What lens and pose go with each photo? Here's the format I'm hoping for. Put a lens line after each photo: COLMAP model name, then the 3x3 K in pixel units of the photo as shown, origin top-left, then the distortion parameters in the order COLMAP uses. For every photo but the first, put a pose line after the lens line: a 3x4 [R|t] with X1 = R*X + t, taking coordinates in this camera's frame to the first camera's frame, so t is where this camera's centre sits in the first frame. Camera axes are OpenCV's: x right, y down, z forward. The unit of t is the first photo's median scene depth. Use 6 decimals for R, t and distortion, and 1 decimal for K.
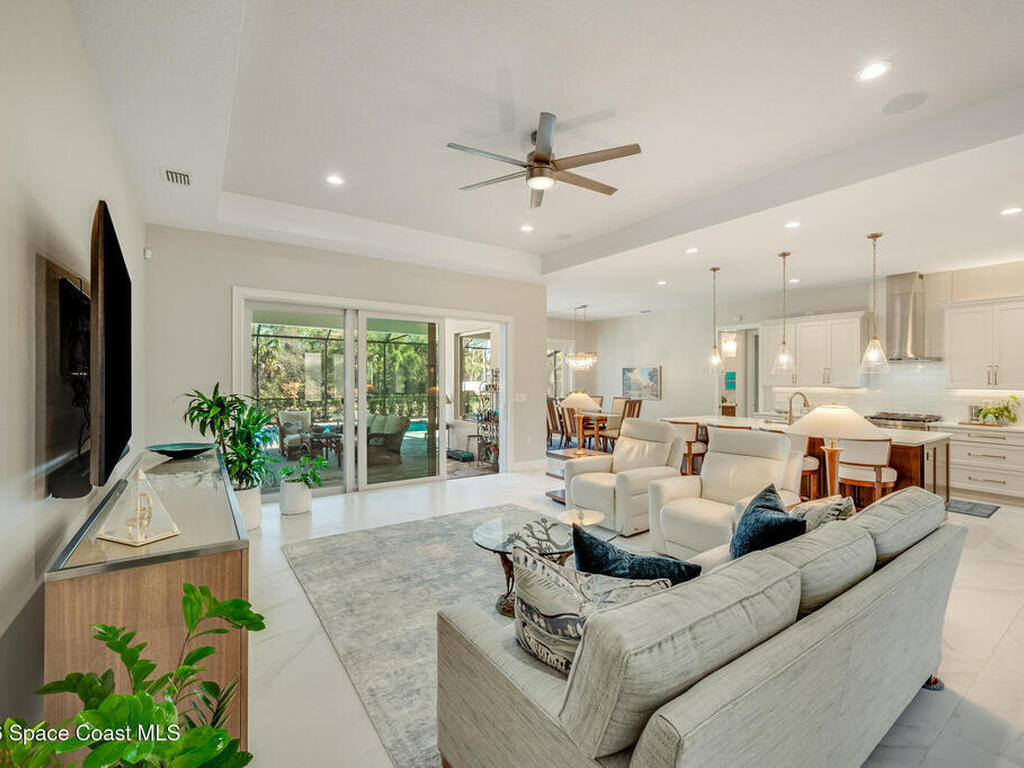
lens RADIAL K [[459.3, 0, 513.3], [0, 459.3, 375.3], [0, 0, 1]] dist [0.000062, -0.000014]
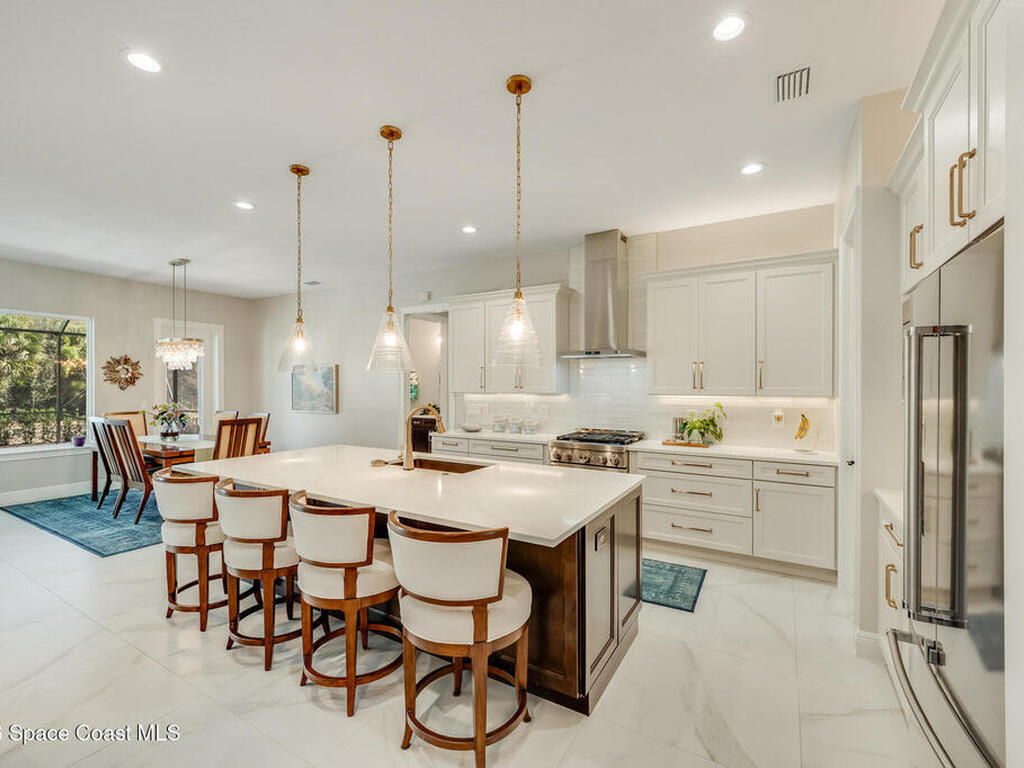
lens RADIAL K [[462.8, 0, 513.7], [0, 462.8, 382.0], [0, 0, 1]] dist [0.000689, 0.000040]
pose [[0.908906, -0.000634, 0.417001, 0.440552], [-0.000023, 0.999999, 0.001570, 0.008196], [-0.417001, -0.001436, 0.908905, 0.424687]]
